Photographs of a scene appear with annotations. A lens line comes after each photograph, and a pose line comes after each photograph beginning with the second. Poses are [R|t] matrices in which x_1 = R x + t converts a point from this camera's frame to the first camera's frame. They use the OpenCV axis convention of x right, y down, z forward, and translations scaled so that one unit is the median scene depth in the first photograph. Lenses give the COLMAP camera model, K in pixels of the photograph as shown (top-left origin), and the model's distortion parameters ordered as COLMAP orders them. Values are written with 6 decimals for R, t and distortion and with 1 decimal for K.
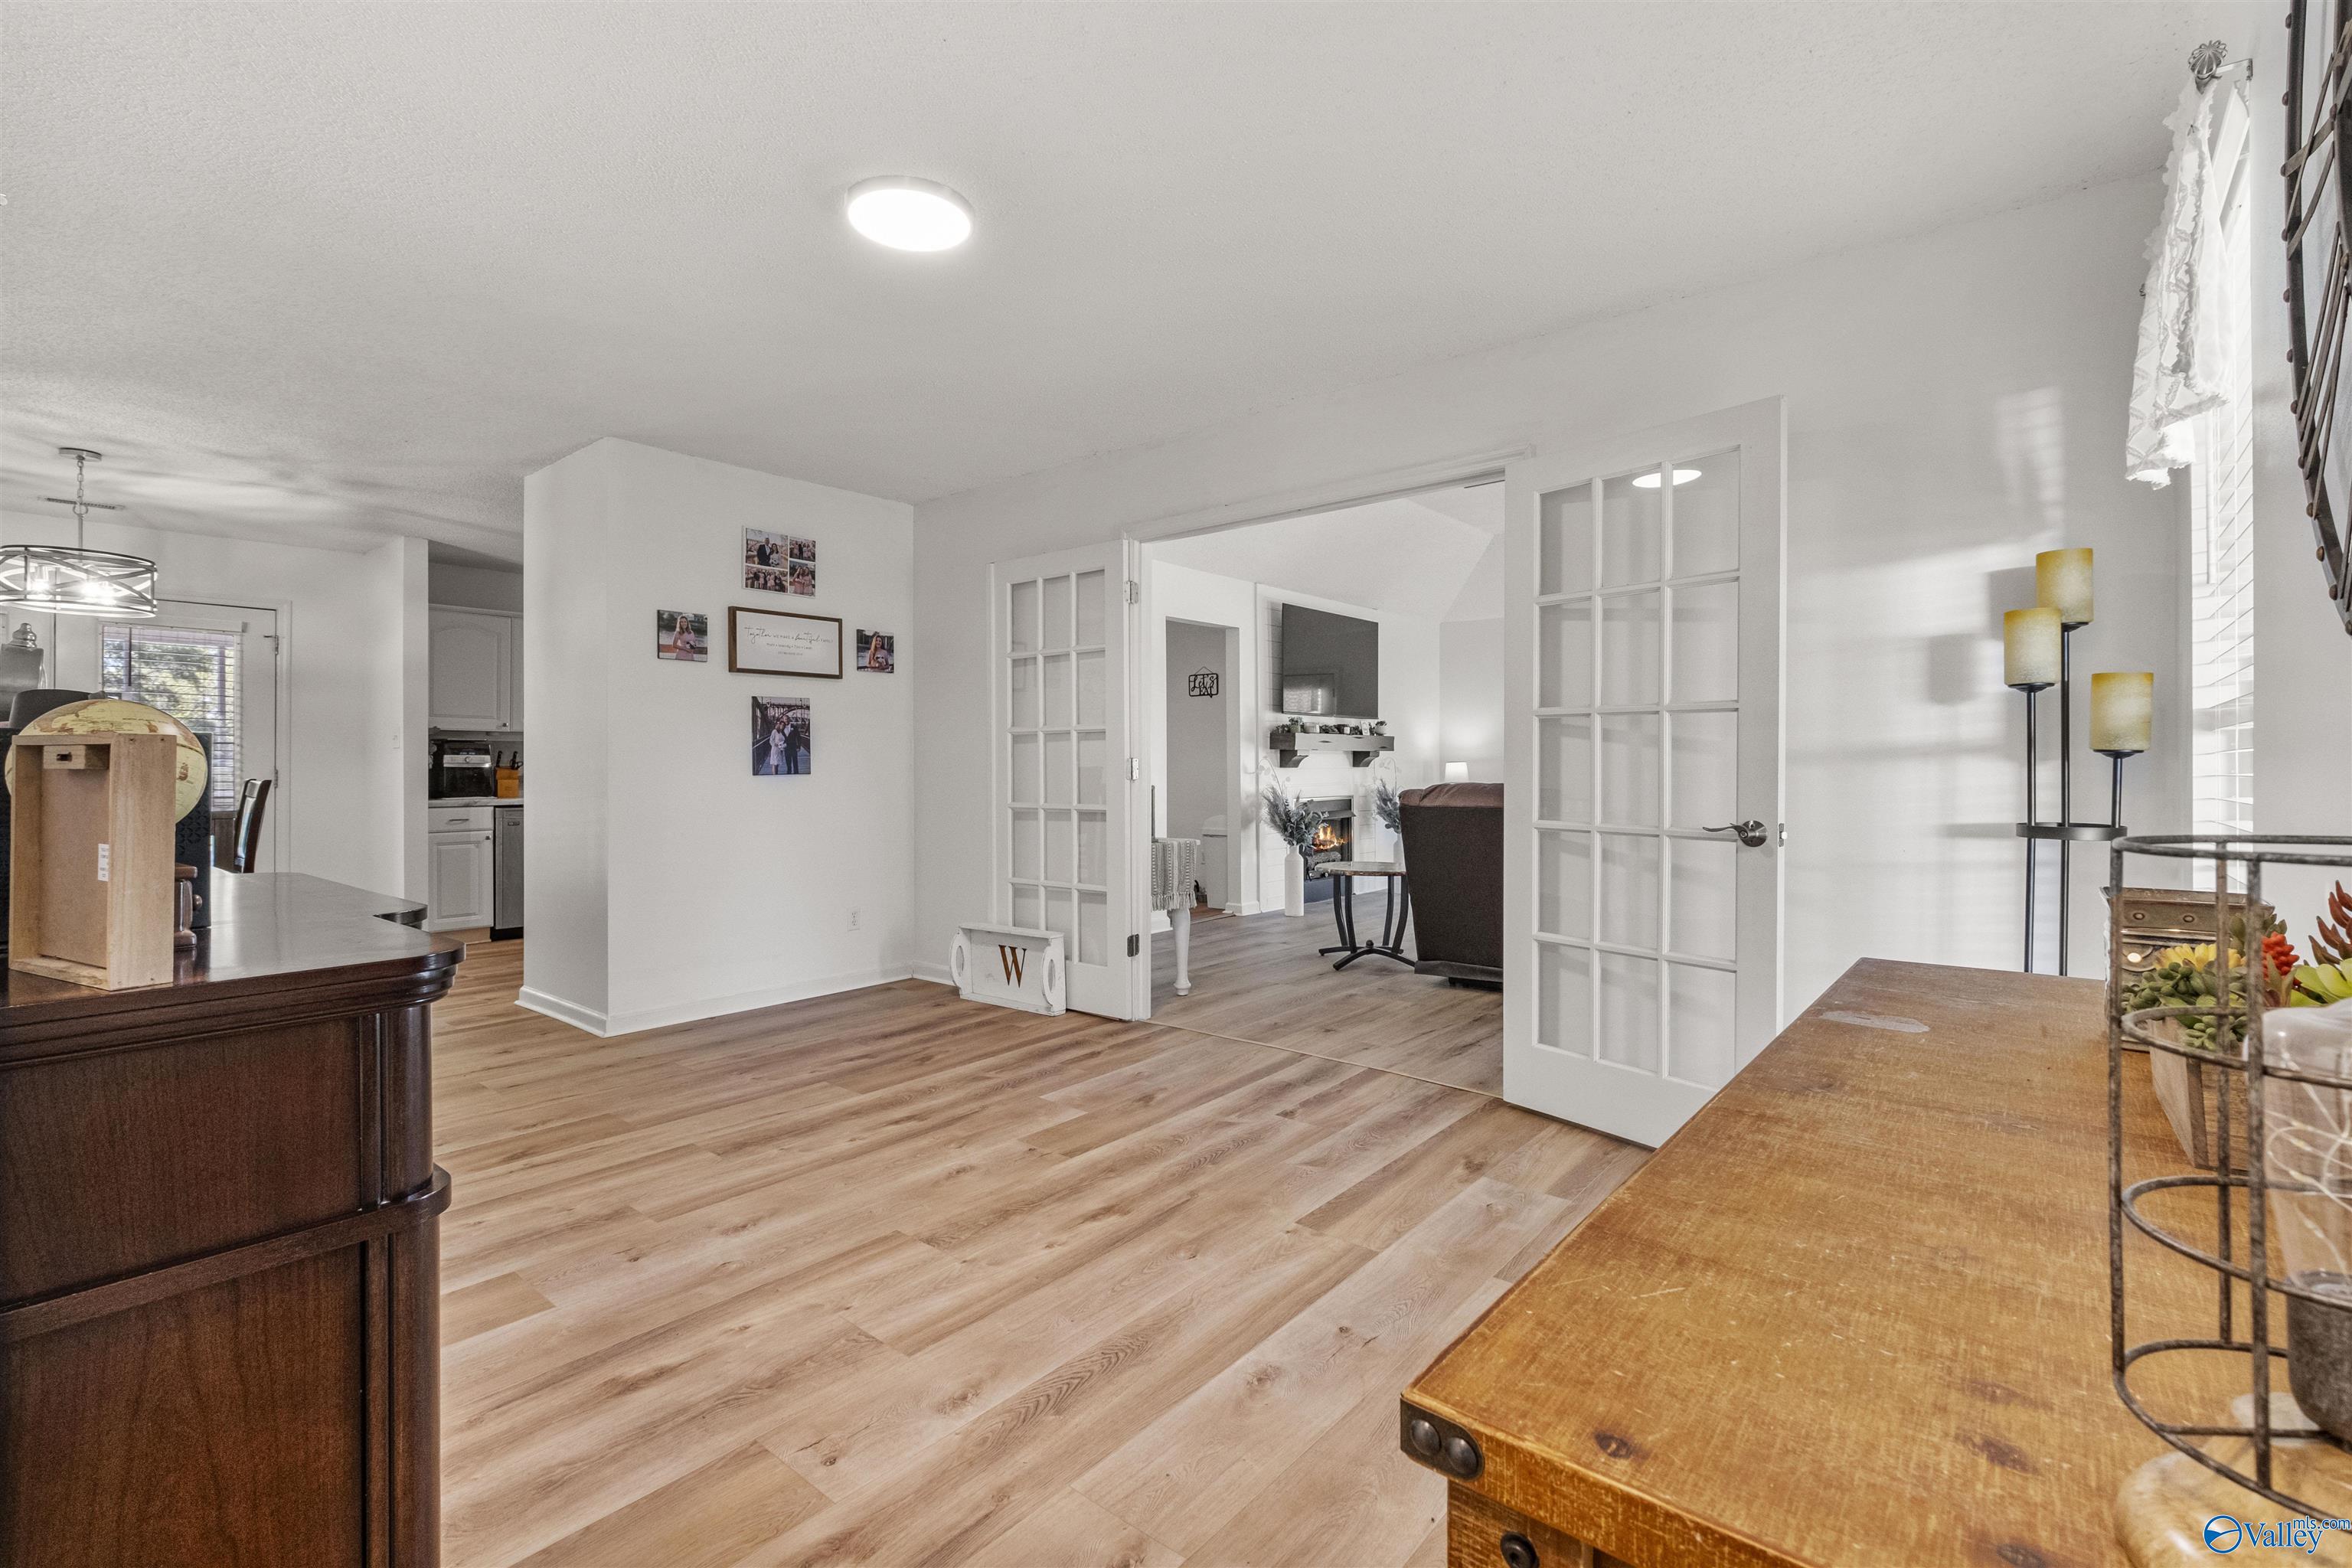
lens RADIAL K [[1048.1, 0, 1173.4], [0, 1048.1, 769.0], [0, 0, 1]] dist [0.011251, -0.009674]
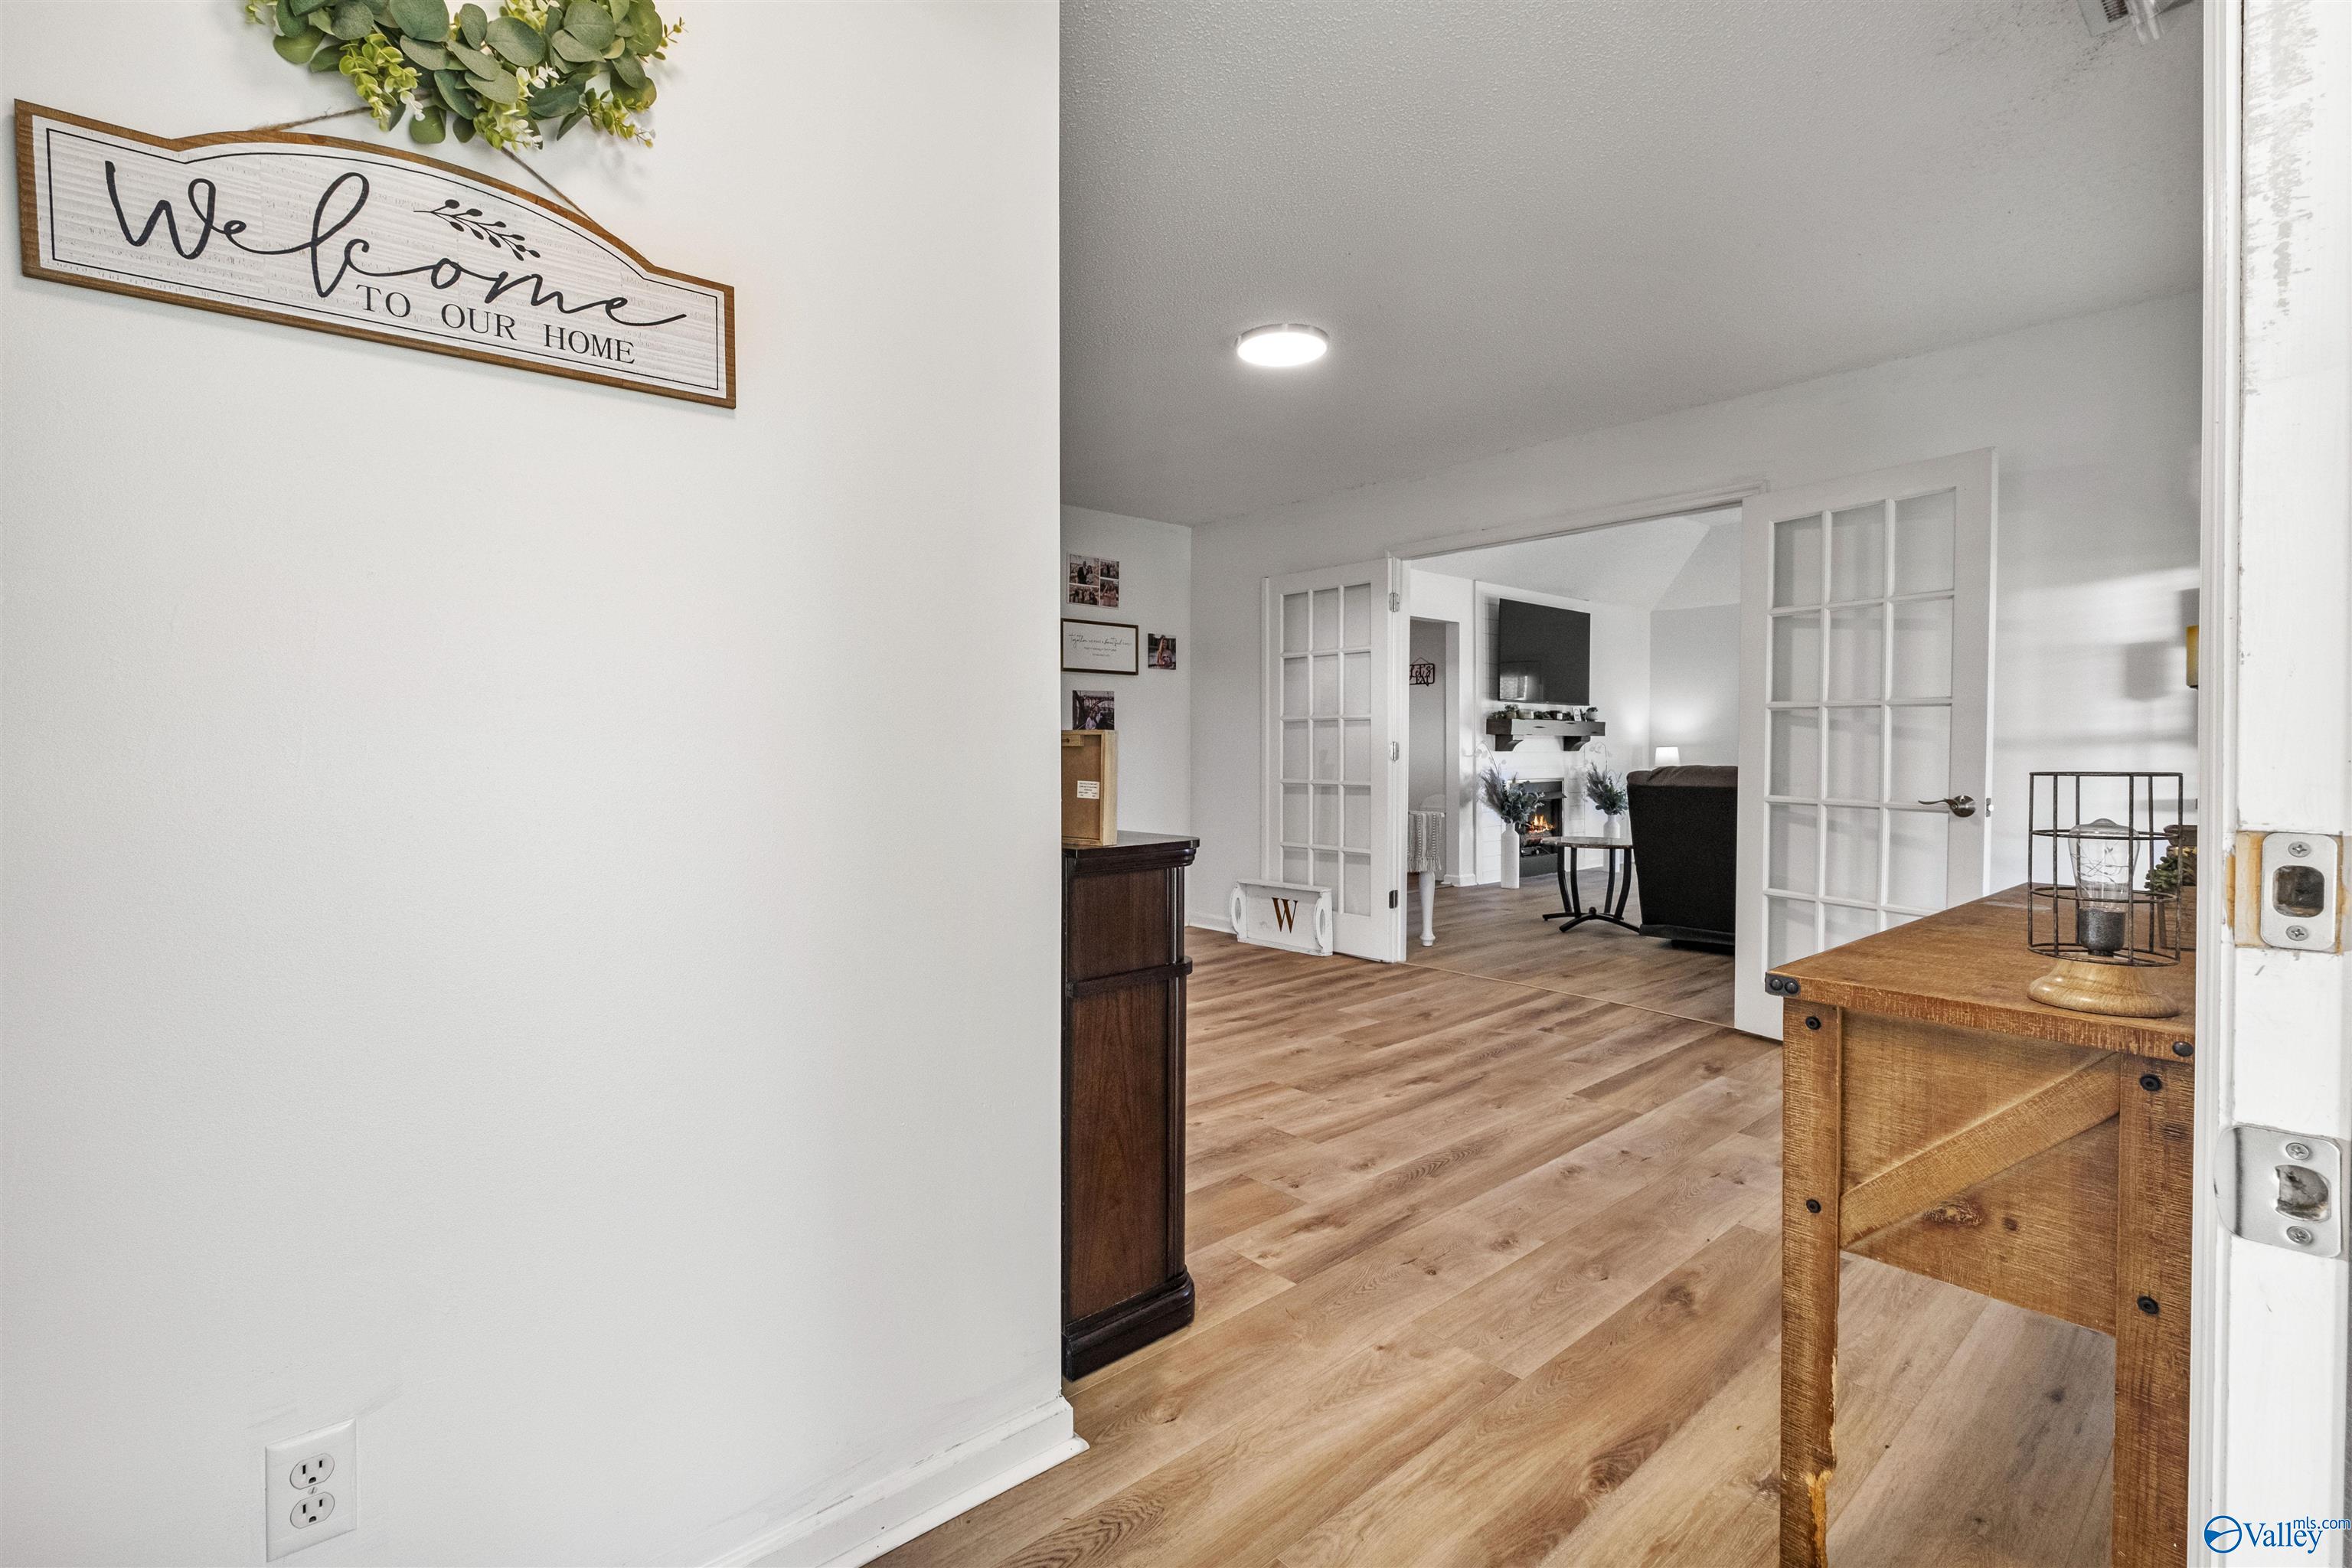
lens RADIAL K [[1059.8, 0, 1160.8], [0, 1059.8, 763.0], [0, 0, 1]] dist [0.012687, -0.010371]
pose [[0.986376, 0.007751, -0.164326, -0.120536], [-0.006072, 0.999924, 0.010714, 0.002658], [0.164396, -0.009571, 0.986348, -0.271250]]
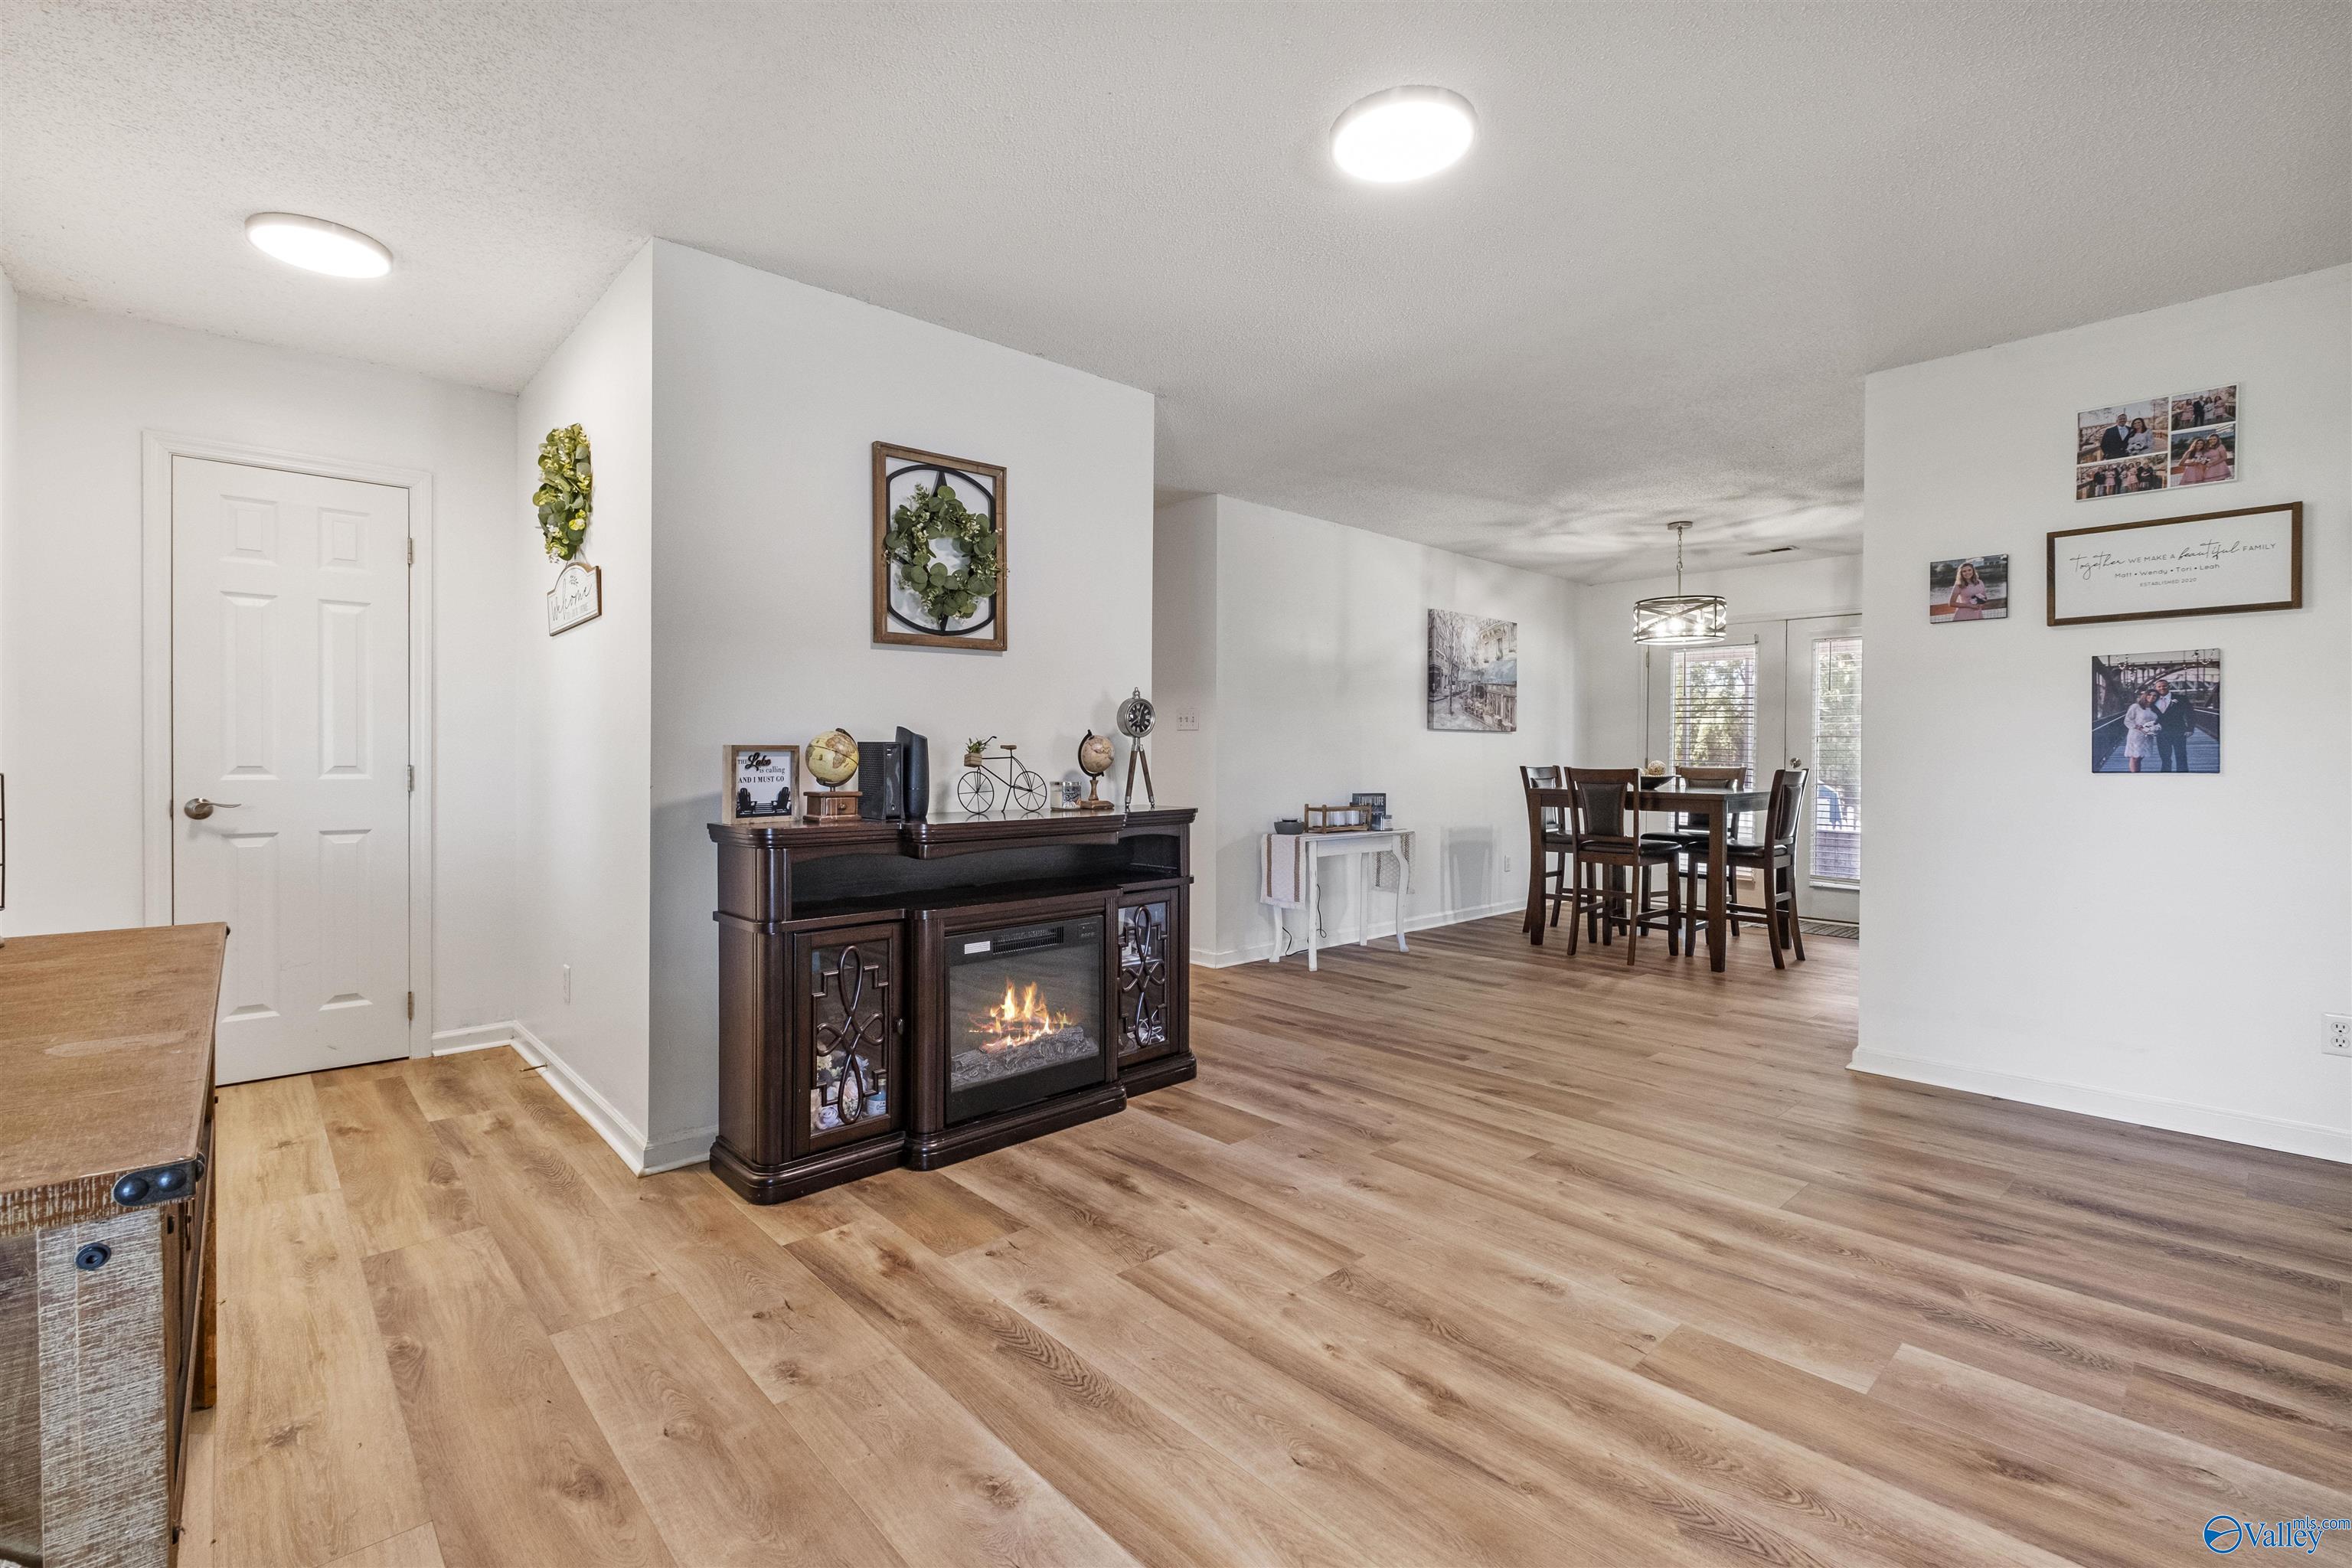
lens RADIAL K [[1027.9, 0, 1149.8], [0, 1027.9, 768.8], [0, 0, 1]] dist [0.001046, -0.004145]
pose [[-0.141186, 0.015362, -0.989864, 0.440794], [-0.007680, 0.999833, 0.016612, -0.003635], [0.989953, 0.009948, -0.141044, 0.626157]]
